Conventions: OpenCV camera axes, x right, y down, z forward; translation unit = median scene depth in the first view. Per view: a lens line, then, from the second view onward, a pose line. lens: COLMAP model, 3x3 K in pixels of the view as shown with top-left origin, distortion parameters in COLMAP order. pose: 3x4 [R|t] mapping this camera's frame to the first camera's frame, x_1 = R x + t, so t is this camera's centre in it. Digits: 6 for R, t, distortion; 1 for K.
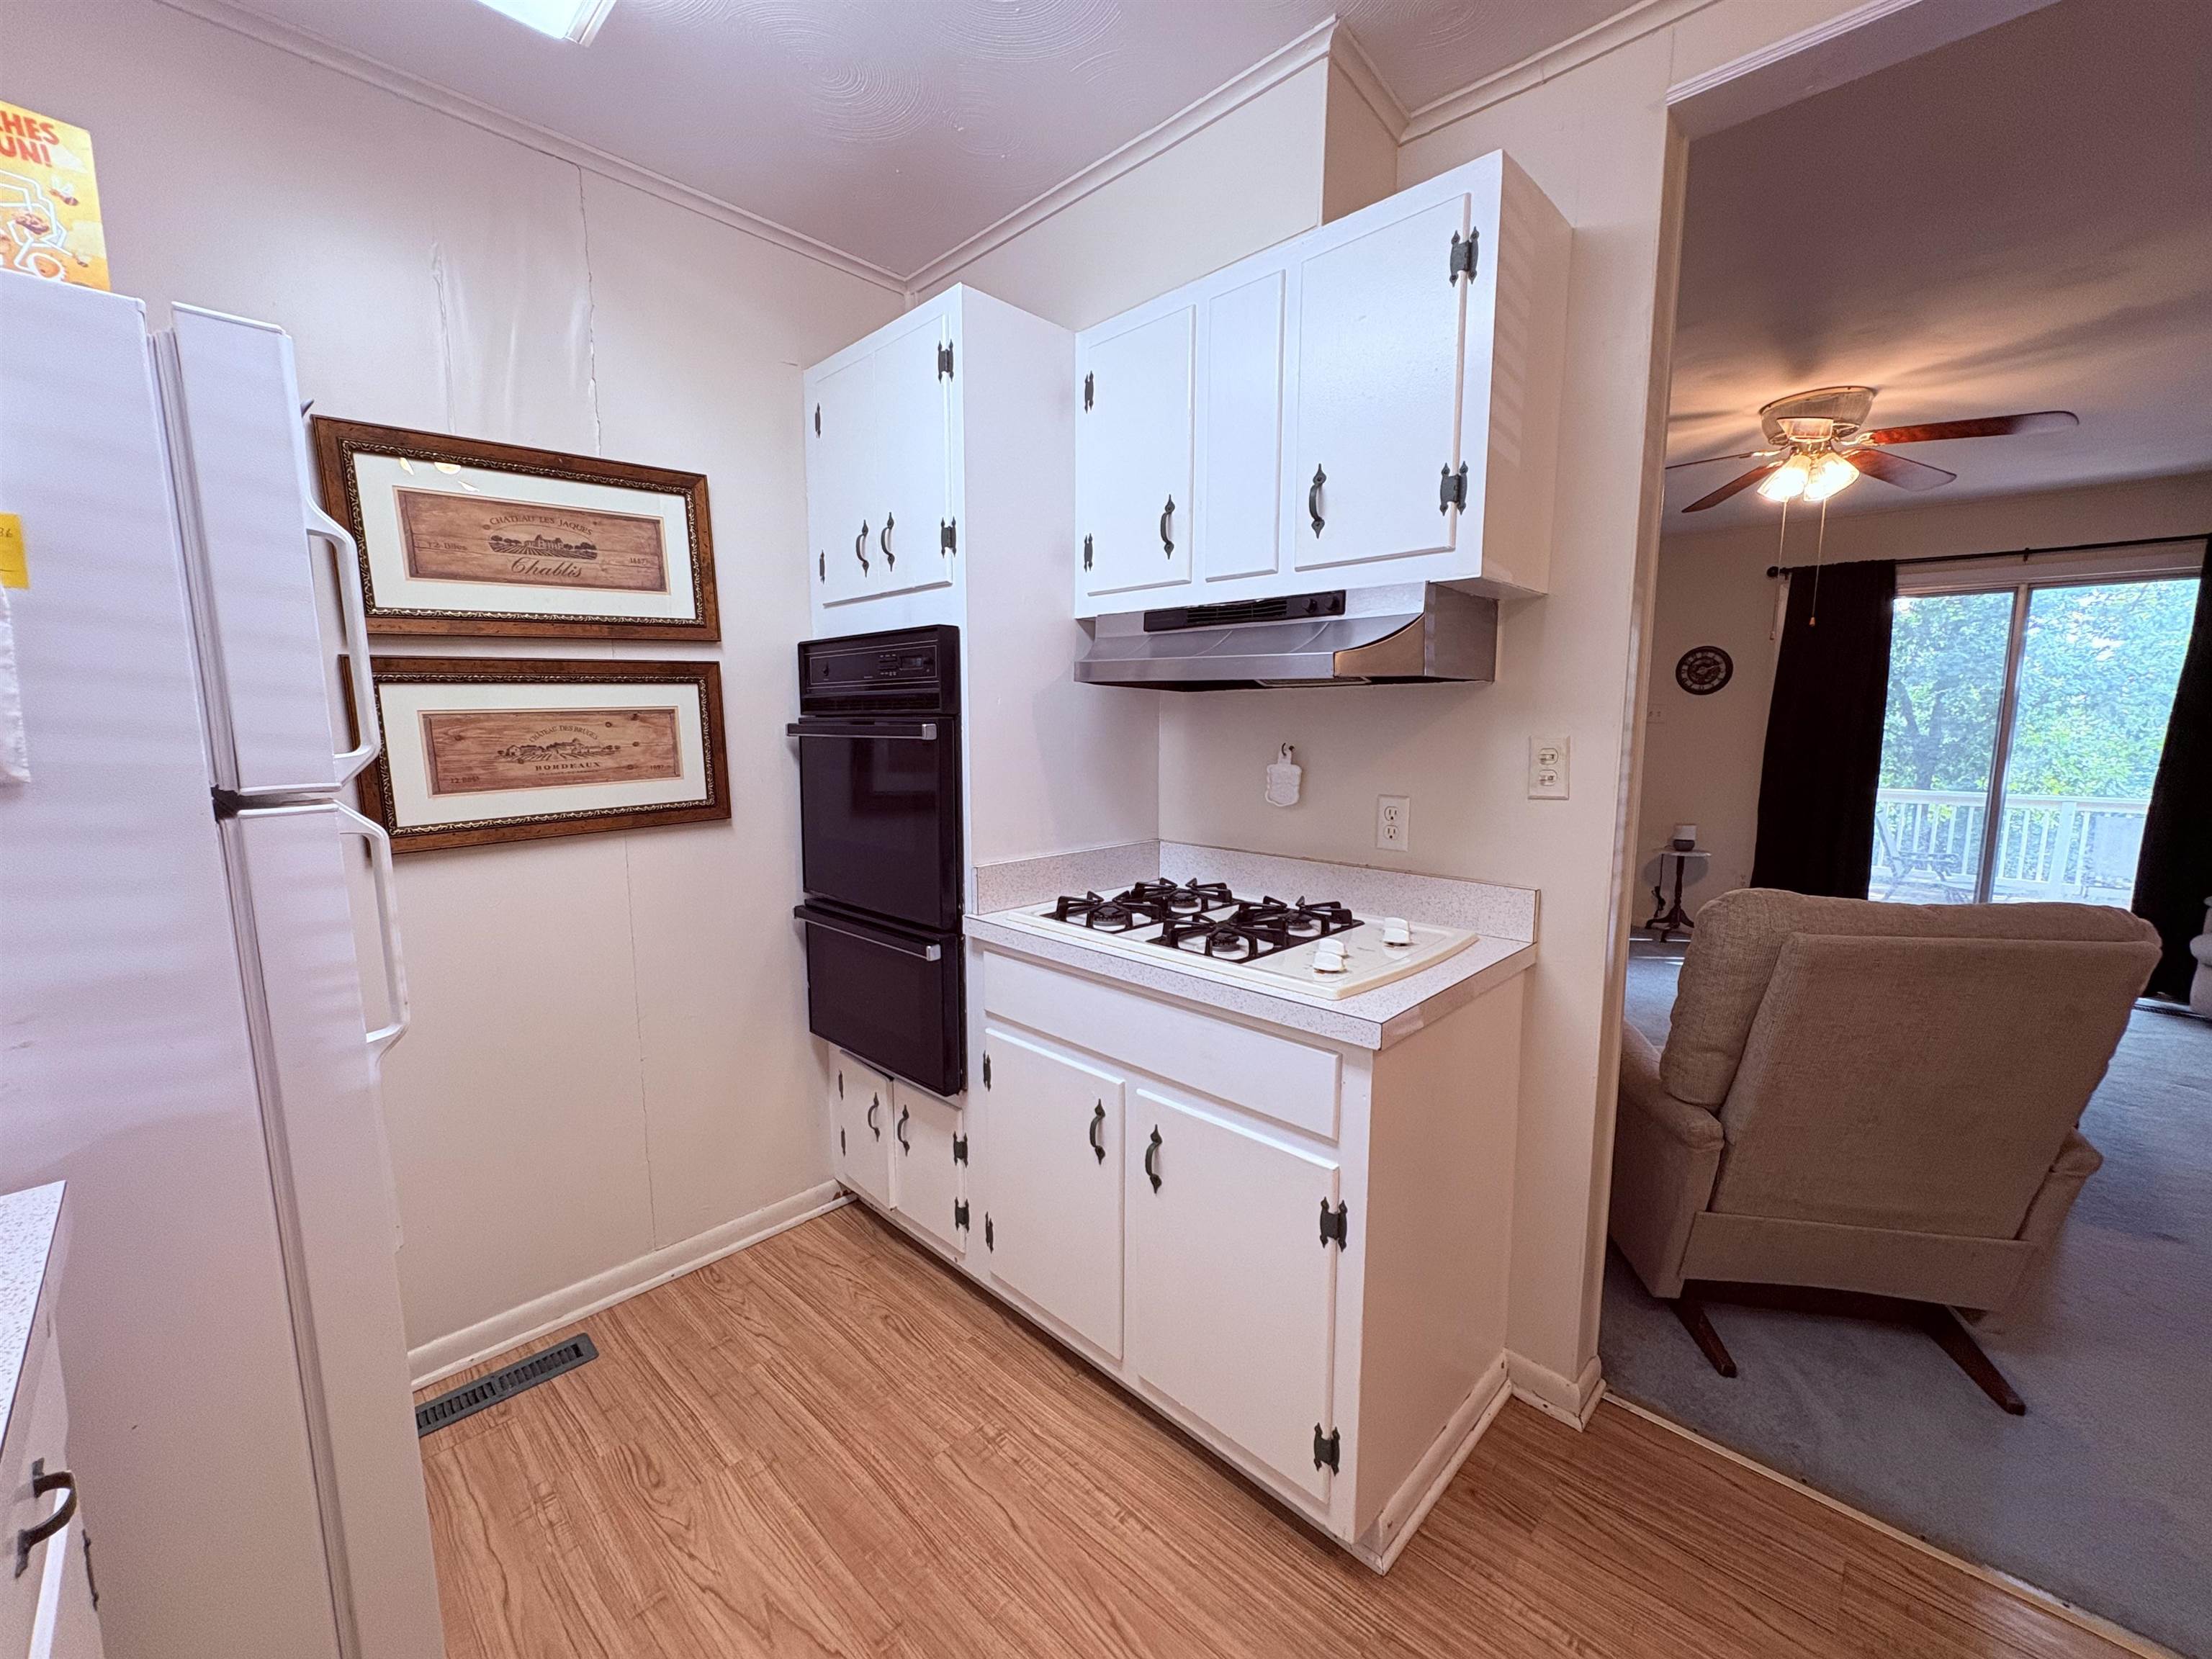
lens RADIAL K [[881.4, 0, 1106.7], [0, 881.4, 832.1], [0, 0, 1]] dist [-0.000717, 0.000450]
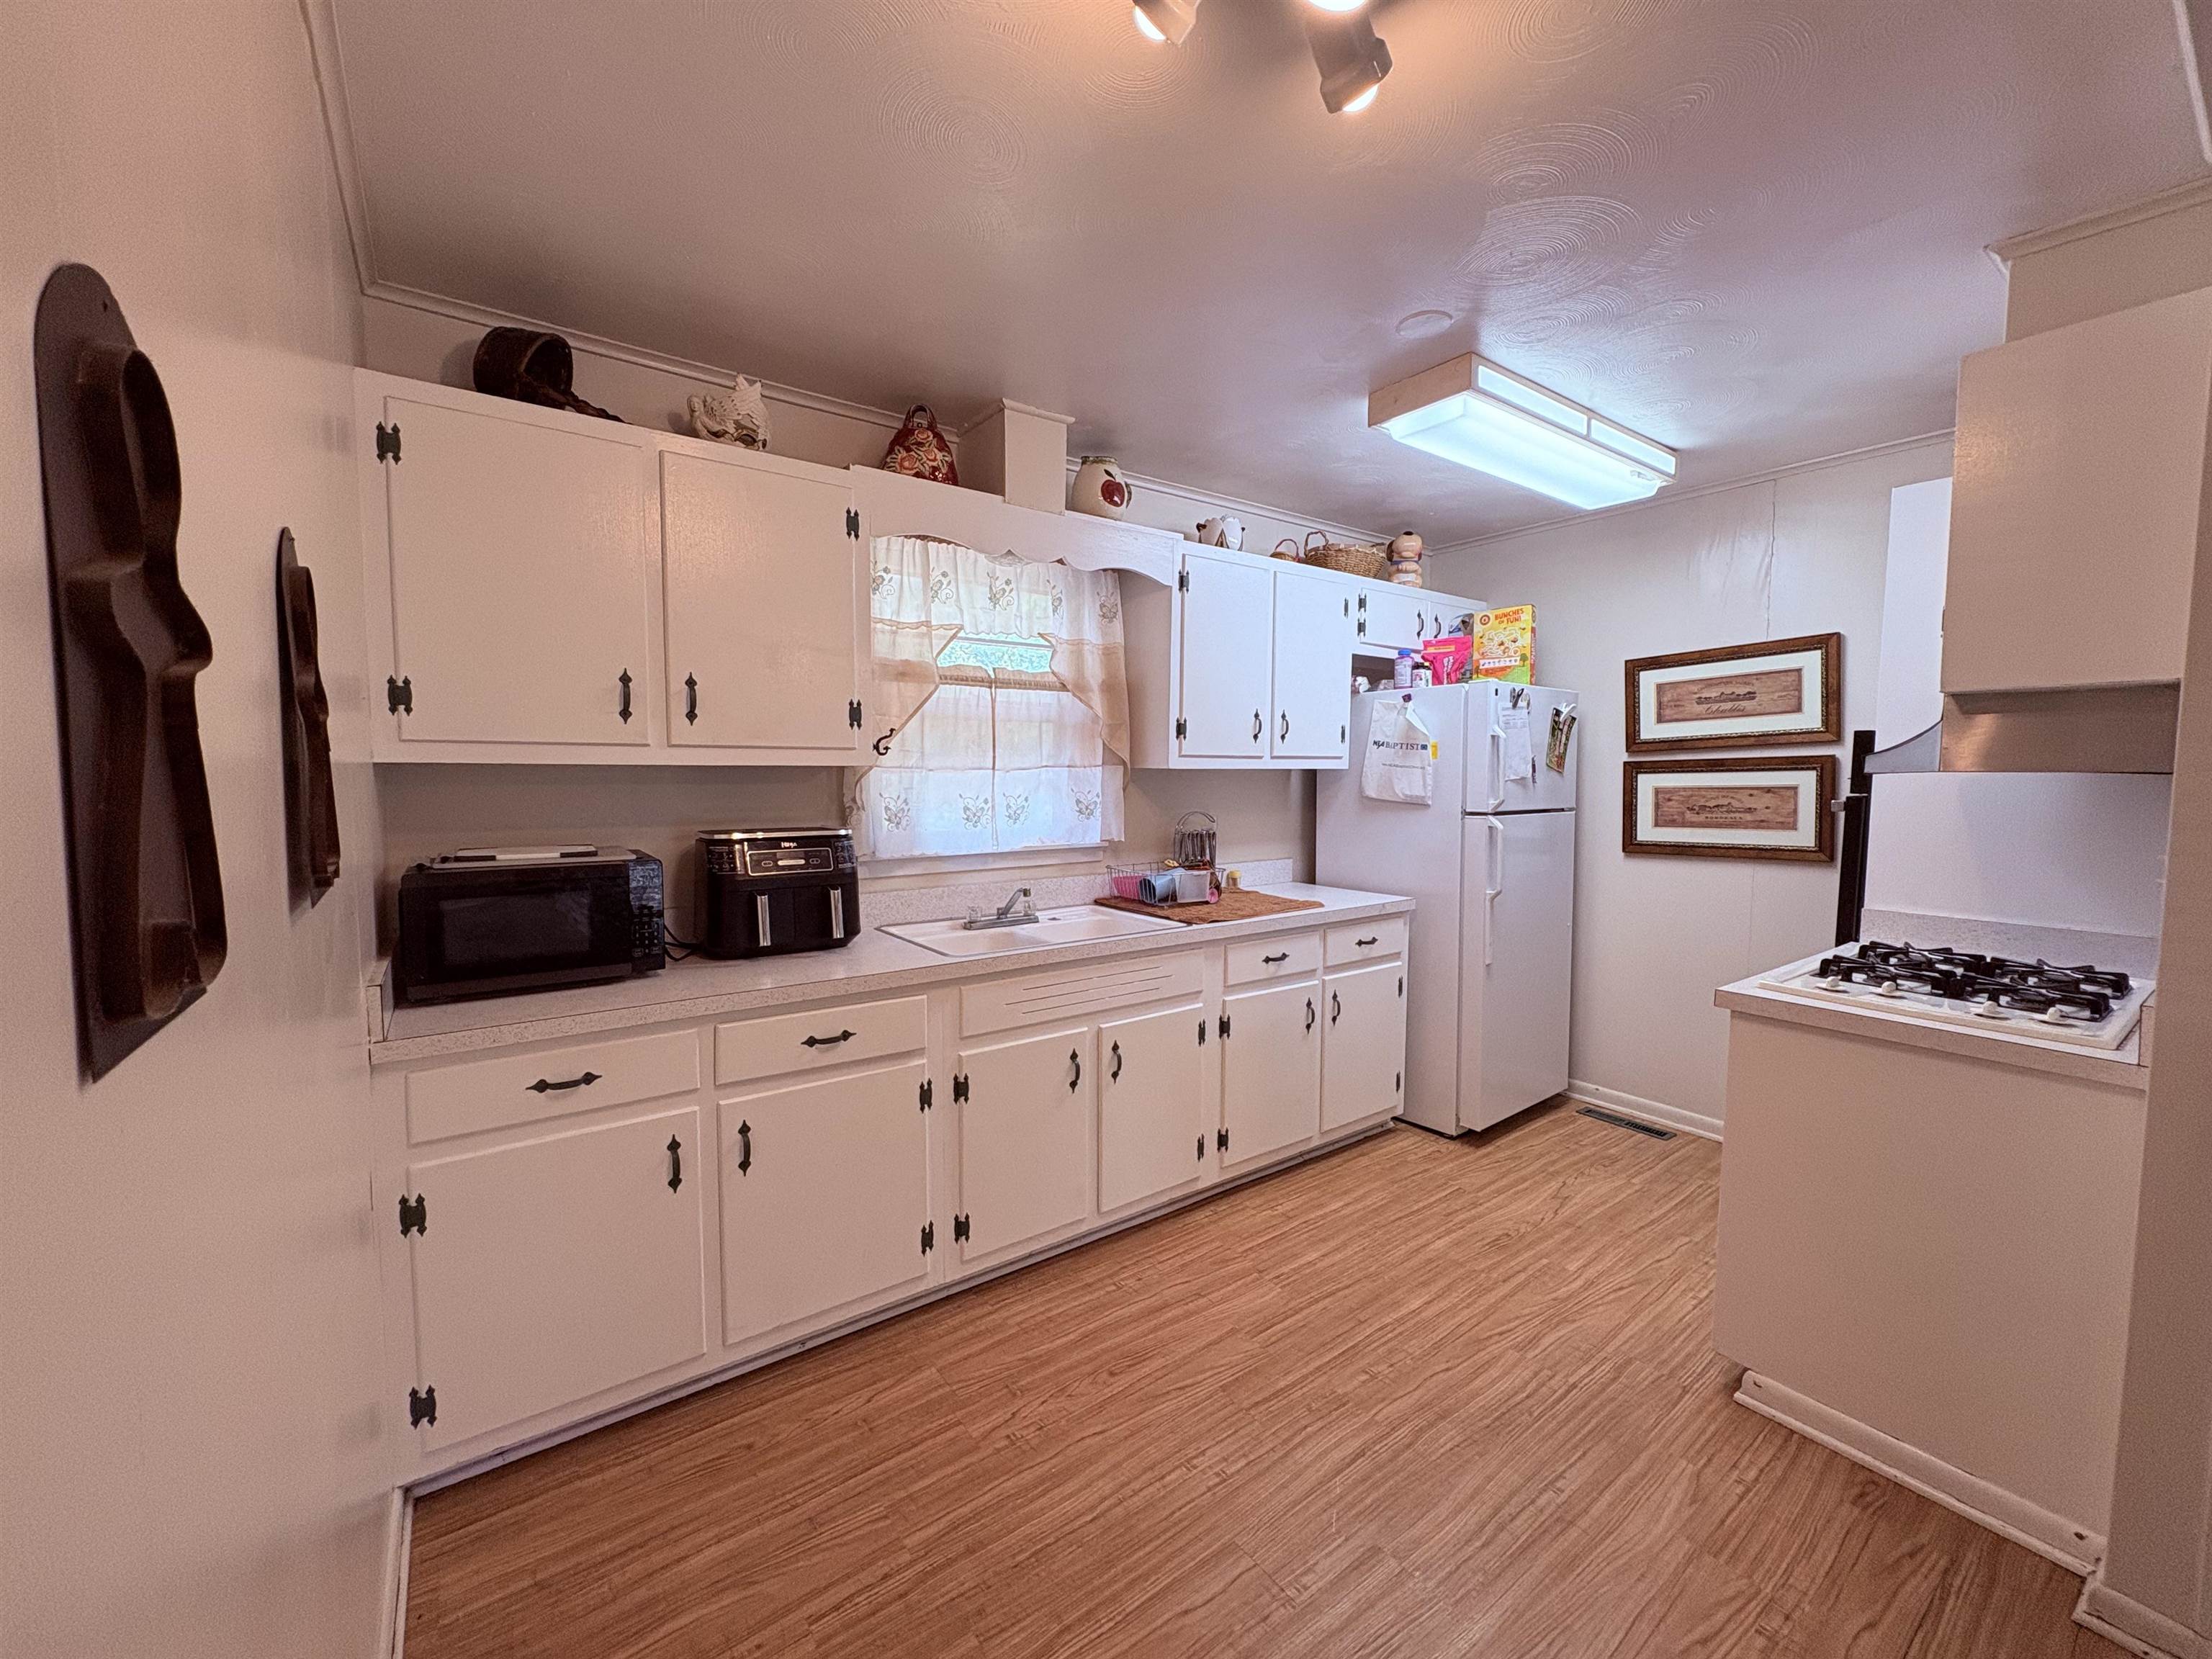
lens RADIAL K [[881.4, 0, 1097.7], [0, 881.4, 831.3], [0, 0, 1]] dist [-0.000717, 0.000450]
pose [[-0.175750, 0.067887, -0.982091, 1.377683], [-0.128126, 0.987556, 0.091194, -0.049479], [0.976061, 0.141859, -0.164865, 0.069620]]
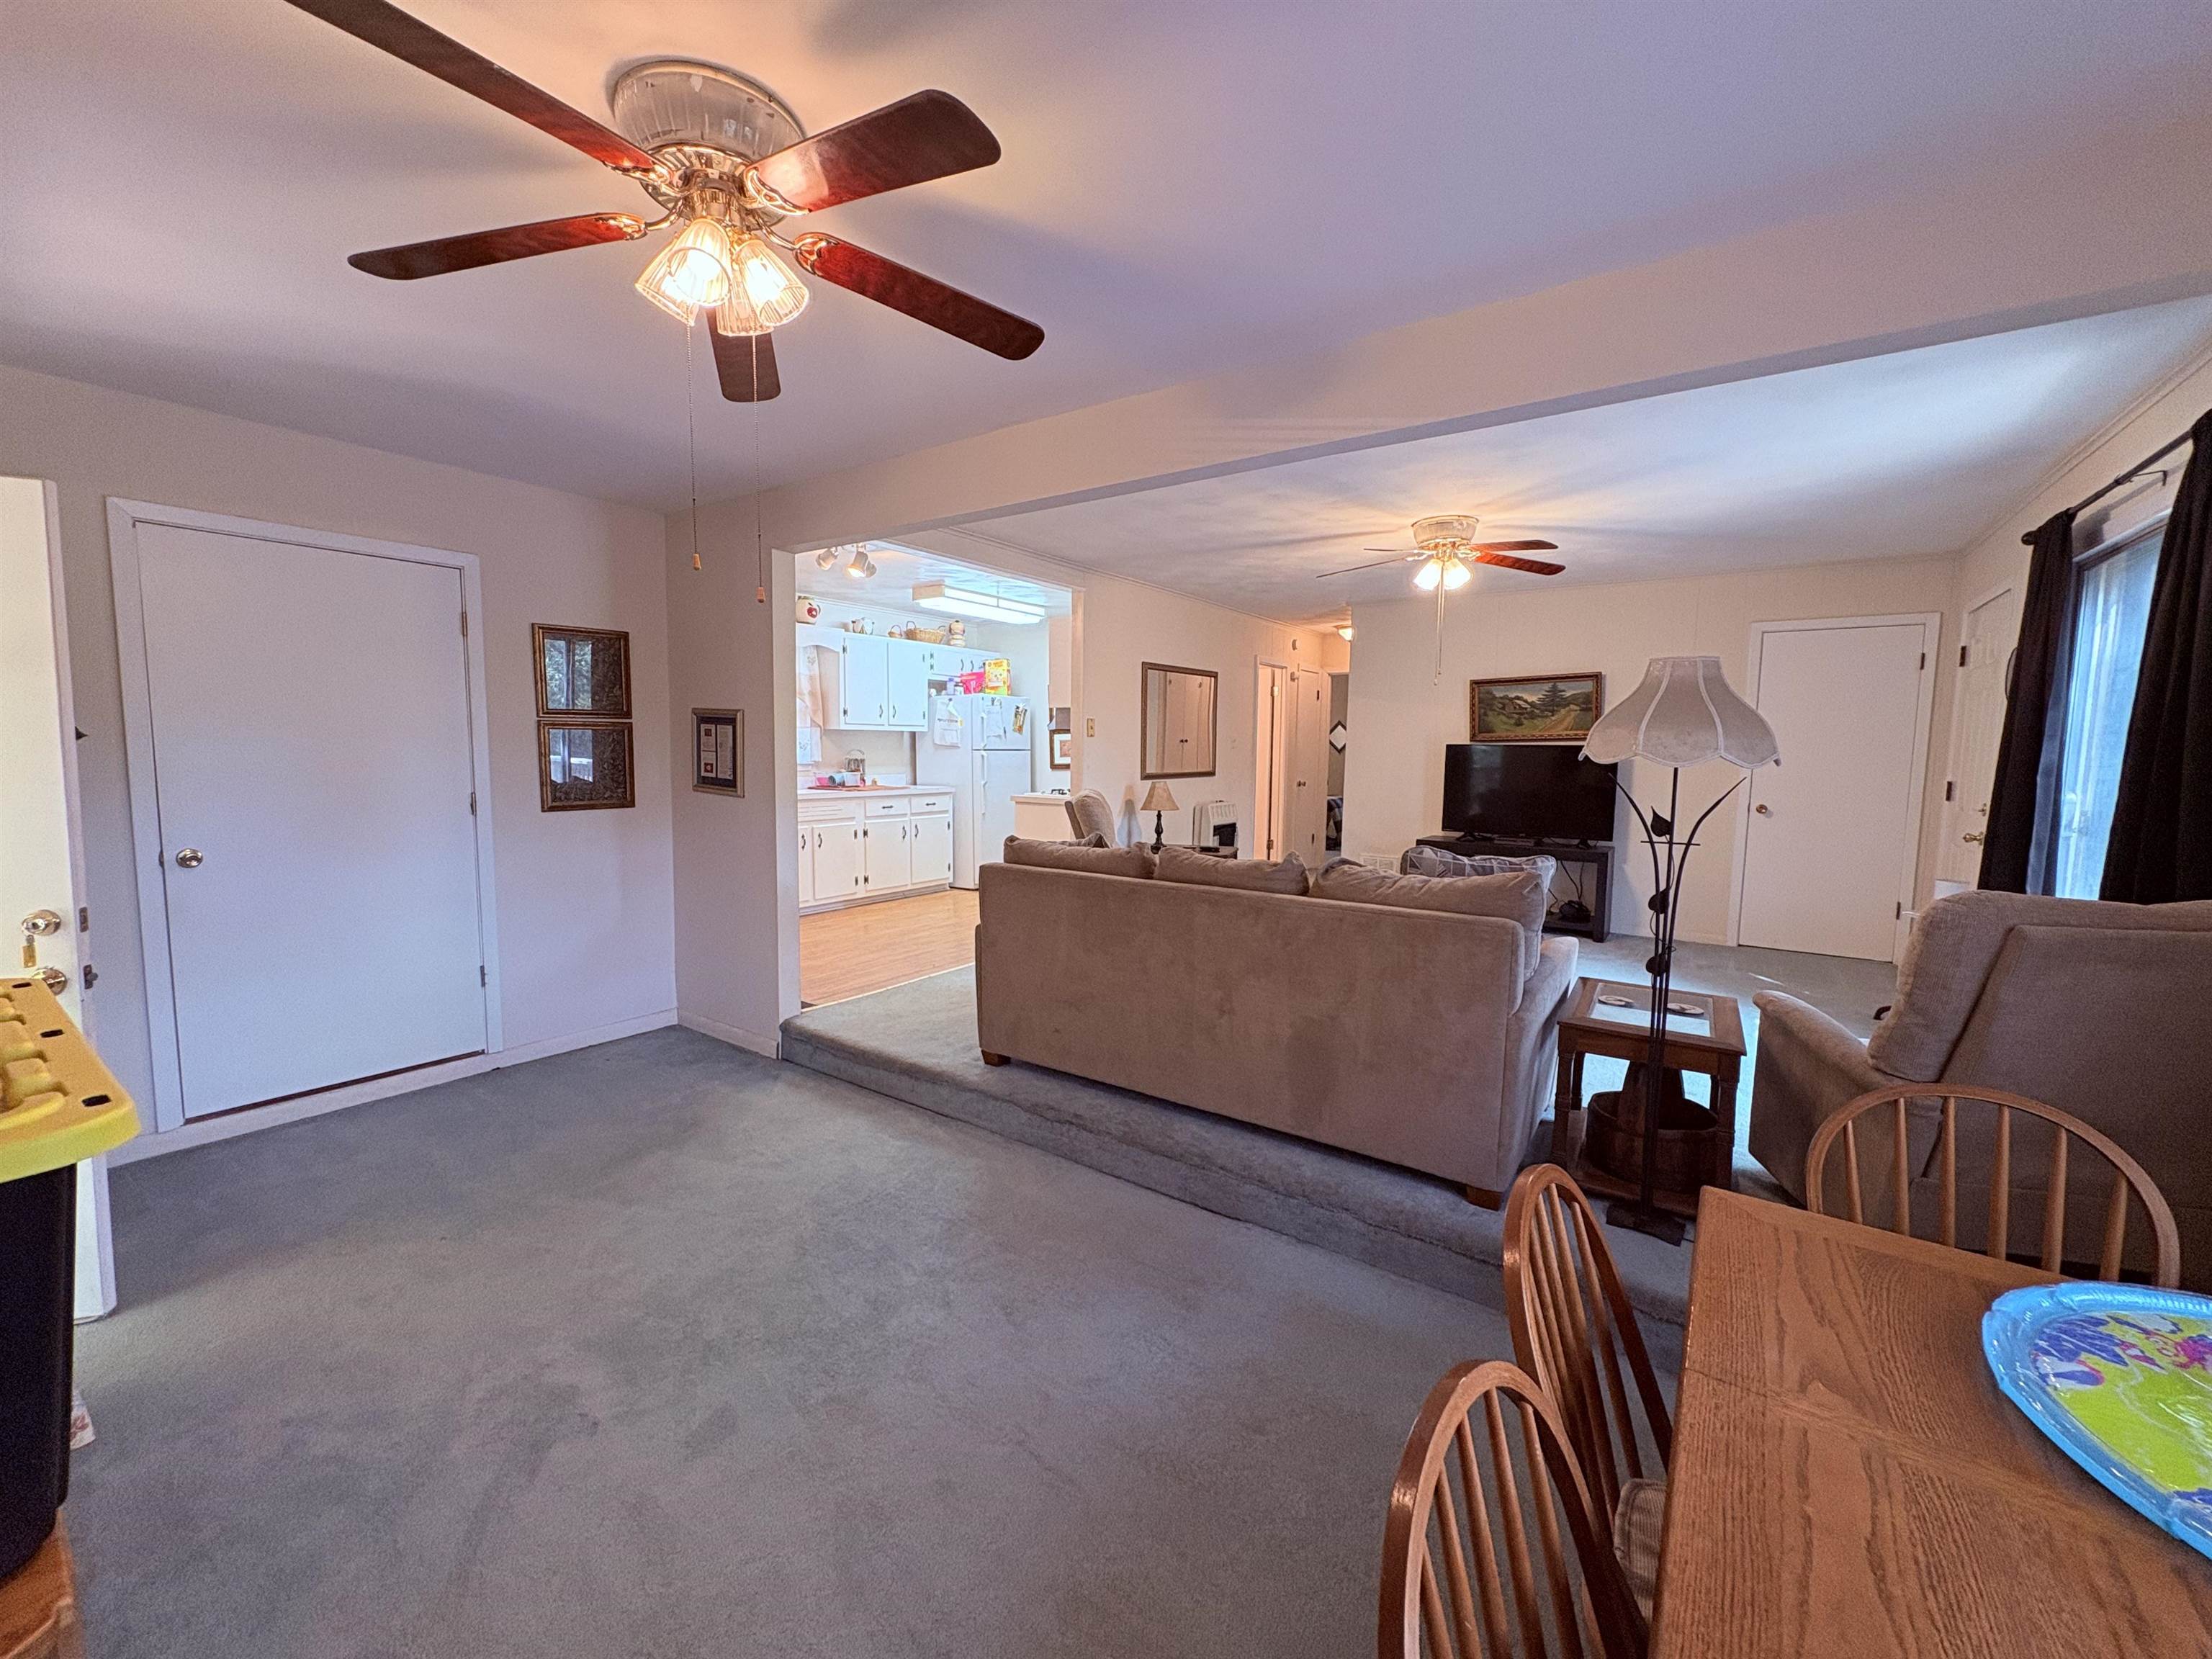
lens RADIAL K [[881.4, 0, 1107.7], [0, 881.4, 828.8], [0, 0, 1]] dist [-0.000717, 0.000450]
pose [[0.161665, 0.097685, -0.981999, 3.738498], [-0.134503, 0.987984, 0.076137, -0.052807], [0.977637, 0.119773, 0.172861, 0.438482]]
